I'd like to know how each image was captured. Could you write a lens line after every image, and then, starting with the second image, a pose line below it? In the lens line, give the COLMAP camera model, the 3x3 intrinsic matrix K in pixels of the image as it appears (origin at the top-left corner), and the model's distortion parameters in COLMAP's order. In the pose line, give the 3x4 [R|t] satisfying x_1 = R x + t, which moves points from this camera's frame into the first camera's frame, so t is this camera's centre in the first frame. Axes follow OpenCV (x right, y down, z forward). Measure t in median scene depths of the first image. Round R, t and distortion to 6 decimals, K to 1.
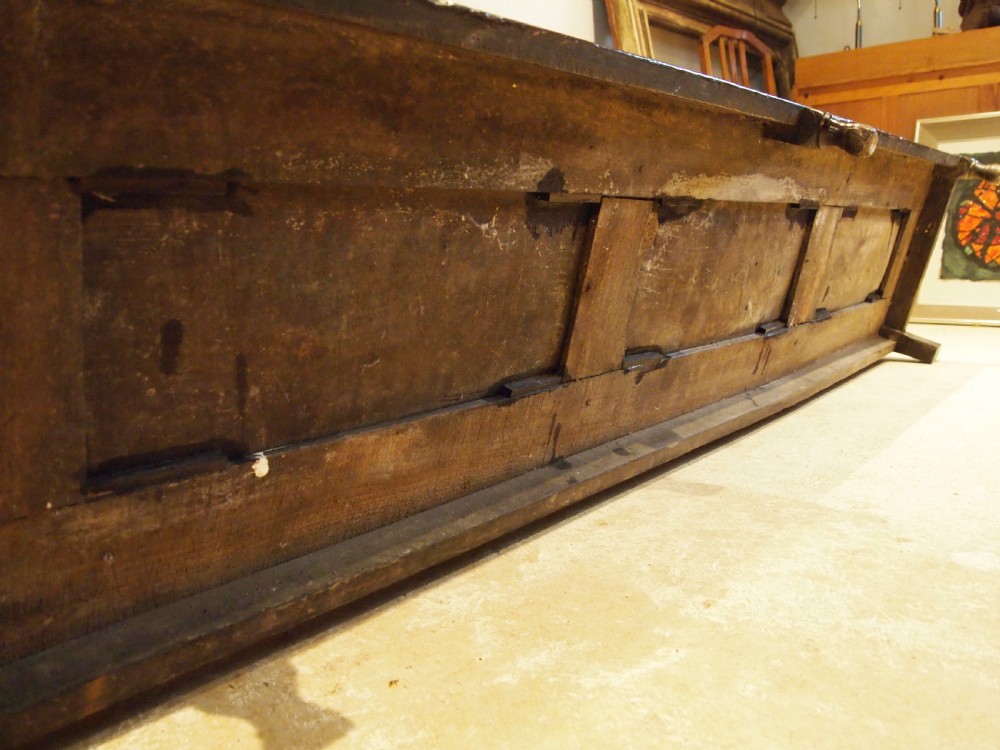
lens RADIAL K [[796.5, 0, 507.2], [0, 796.5, 380.9], [0, 0, 1]] dist [-0.048226, 0.002380]
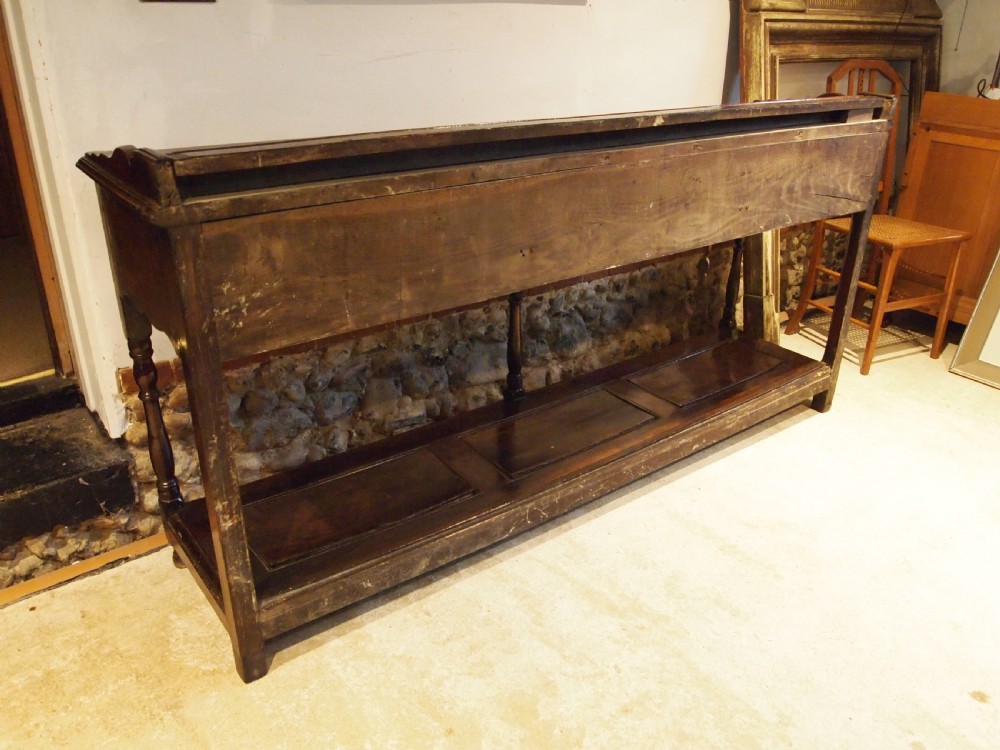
lens RADIAL K [[796.5, 0, 507.2], [0, 796.5, 380.9], [0, 0, 1]] dist [-0.048226, 0.002380]
pose [[0.986306, 0.126656, -0.105635, -0.014453], [-0.092421, 0.954940, 0.282044, -0.327458], [0.136598, -0.268418, 0.953568, -0.159143]]
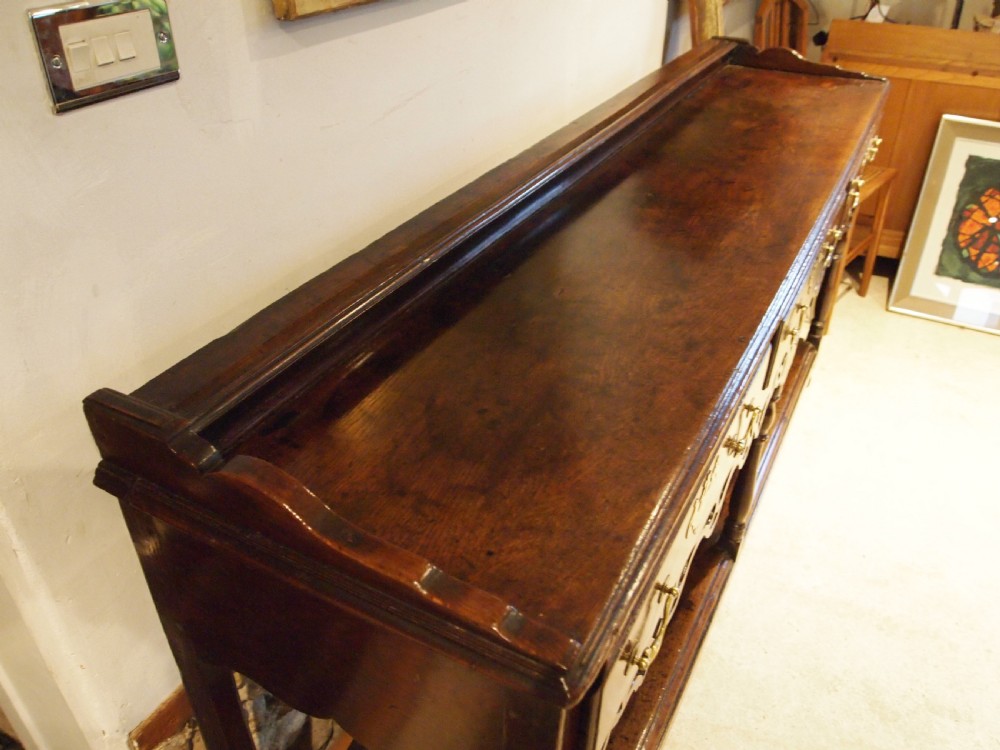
lens RADIAL K [[796.5, 0, 507.2], [0, 796.5, 380.9], [0, 0, 1]] dist [-0.048226, 0.002380]
pose [[0.964598, -0.104370, 0.242193, -0.319438], [-0.000494, 0.917641, 0.397411, -0.437832], [-0.263723, -0.383462, 0.885103, 0.122561]]
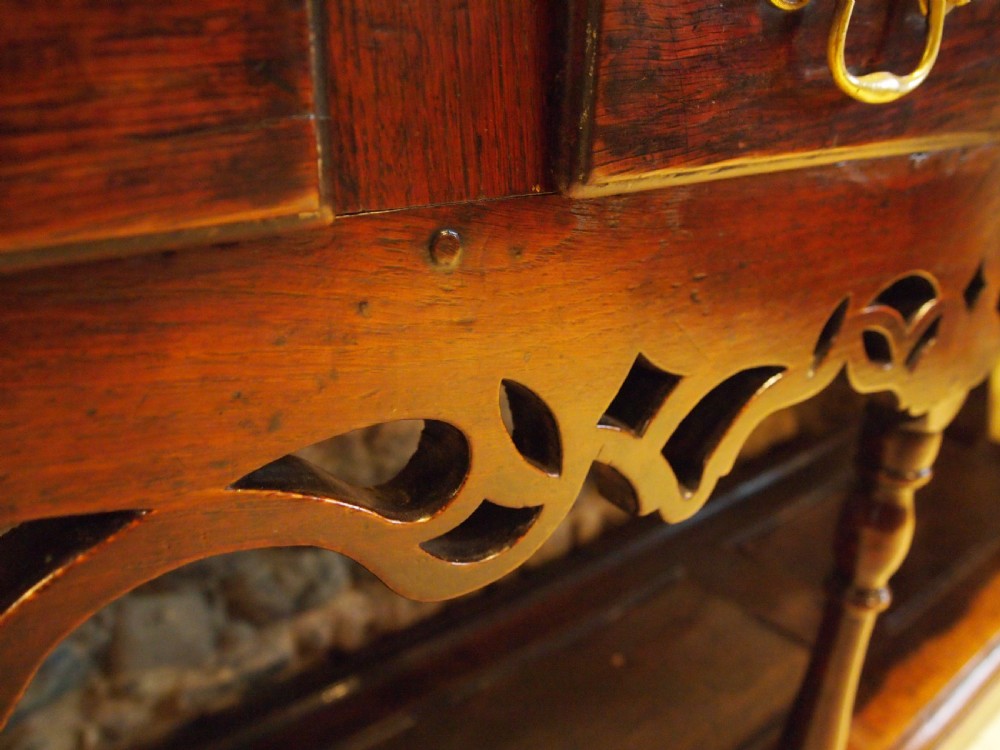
lens RADIAL K [[770.3, 0, 500.0], [0, 770.3, 375.0], [0, 0, 1]] dist [-0.040969, -0.002675]
pose [[0.982876, 0.114758, -0.144171, -0.061397], [-0.078717, 0.968904, 0.234583, -0.252110], [0.166608, -0.219217, 0.961346, 0.397900]]
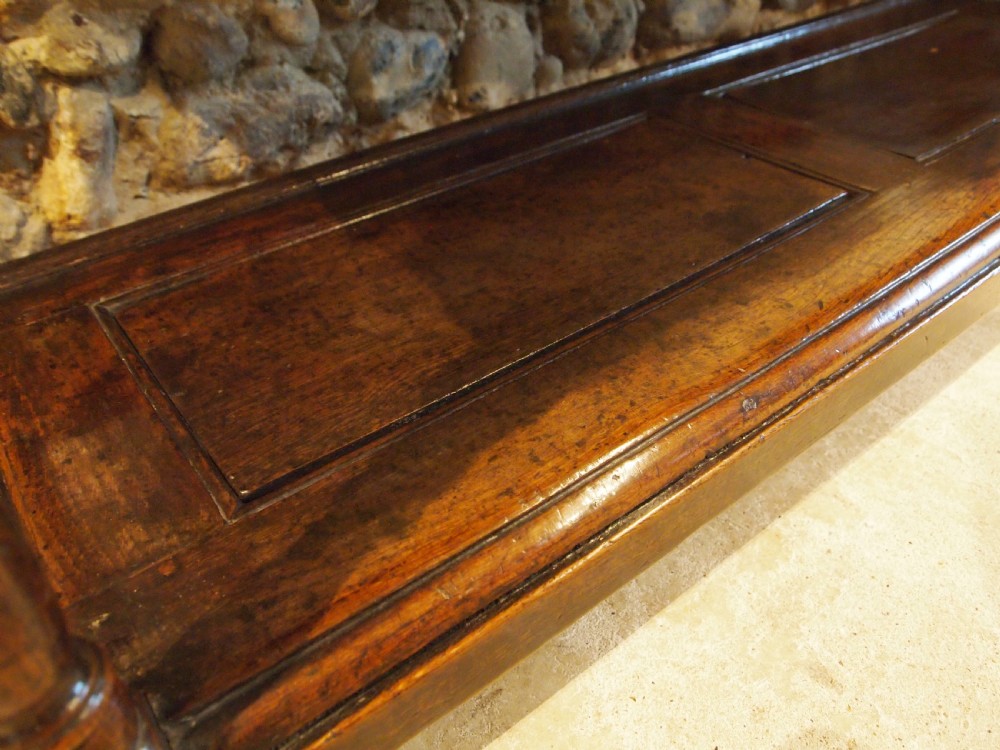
lens RADIAL K [[796.5, 0, 507.2], [0, 796.5, 380.9], [0, 0, 1]] dist [-0.048226, 0.002380]
pose [[0.988275, 0.103794, -0.111981, -0.187670], [-0.033055, 0.861458, 0.506752, -0.097905], [0.149065, -0.497109, 0.854788, 0.280714]]
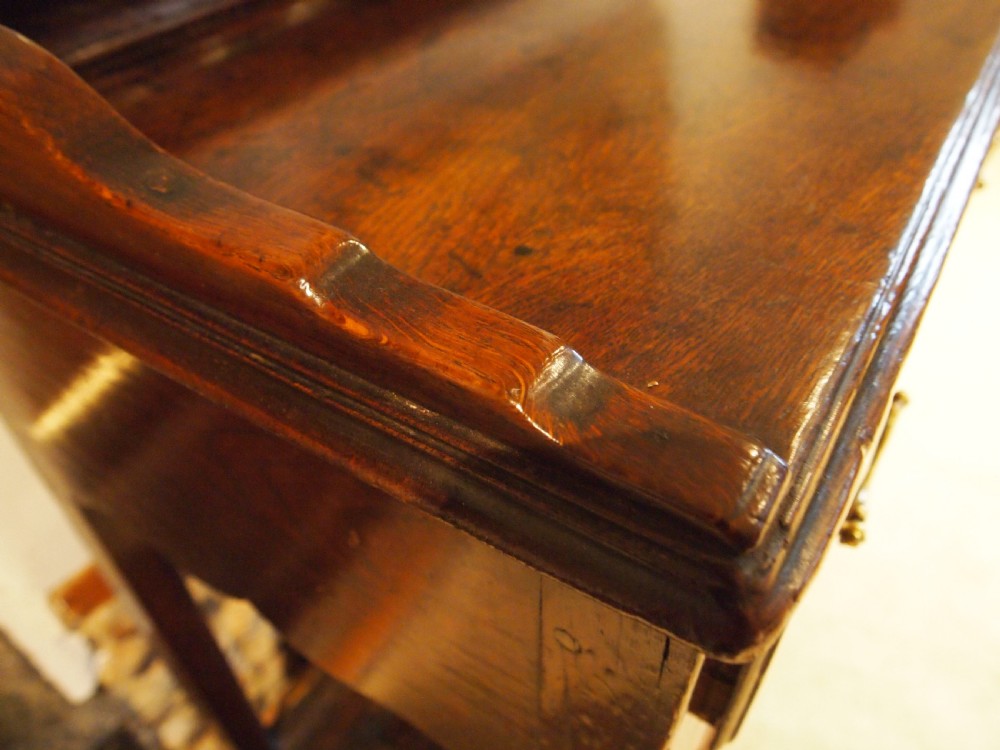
lens RADIAL K [[796.5, 0, 507.2], [0, 796.5, 380.9], [0, 0, 1]] dist [-0.048226, 0.002380]
pose [[0.984329, -0.105002, 0.141673, -0.288273], [0.013412, 0.845649, 0.533570, -0.330414], [-0.175832, -0.523308, 0.833806, 0.230245]]
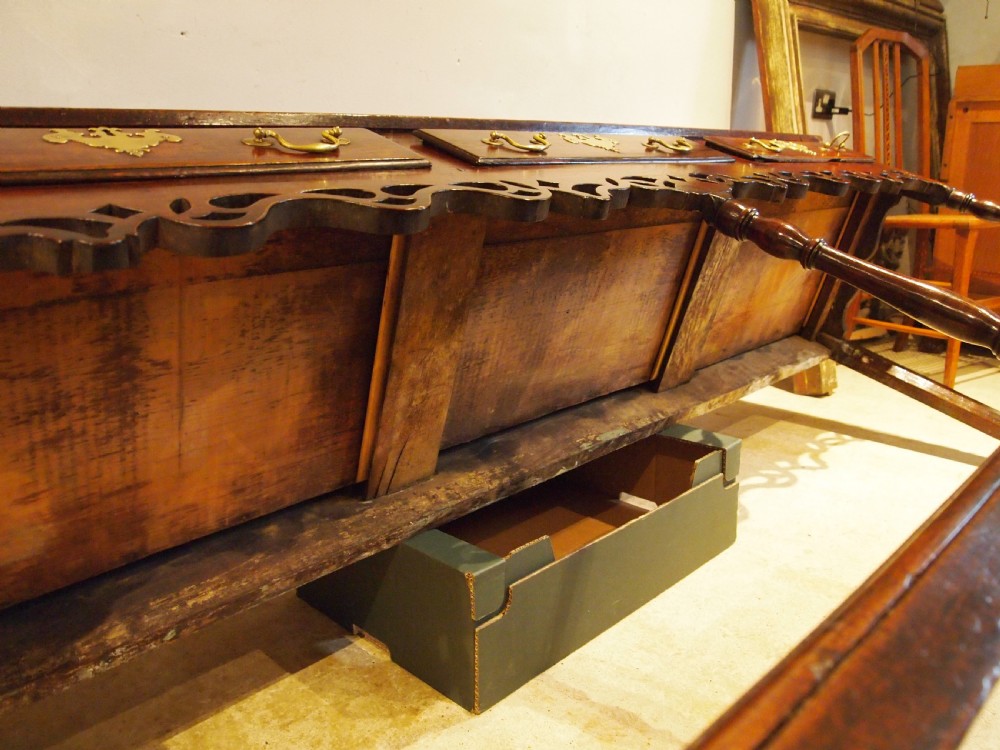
lens RADIAL K [[796.5, 0, 507.2], [0, 796.5, 380.9], [0, 0, 1]] dist [-0.048226, 0.002380]
pose [[0.997419, 0.047376, -0.053947, -0.075523], [-0.041364, 0.993337, 0.107567, -0.156061], [0.058684, -0.105058, 0.992733, 0.092506]]
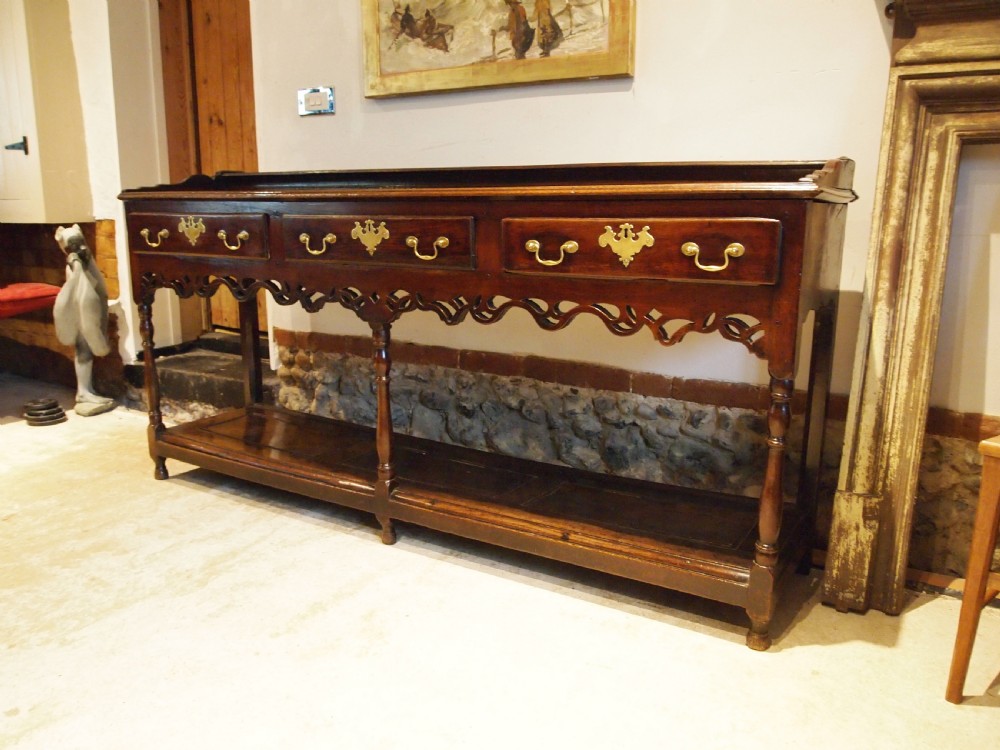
lens RADIAL K [[796.5, 0, 507.2], [0, 796.5, 380.9], [0, 0, 1]] dist [-0.048226, 0.002380]
pose [[0.206350, 0.254190, -0.944885, 0.780394], [-0.177732, 0.959341, 0.219264, -0.353281], [0.962201, 0.122691, 0.243137, 0.518276]]
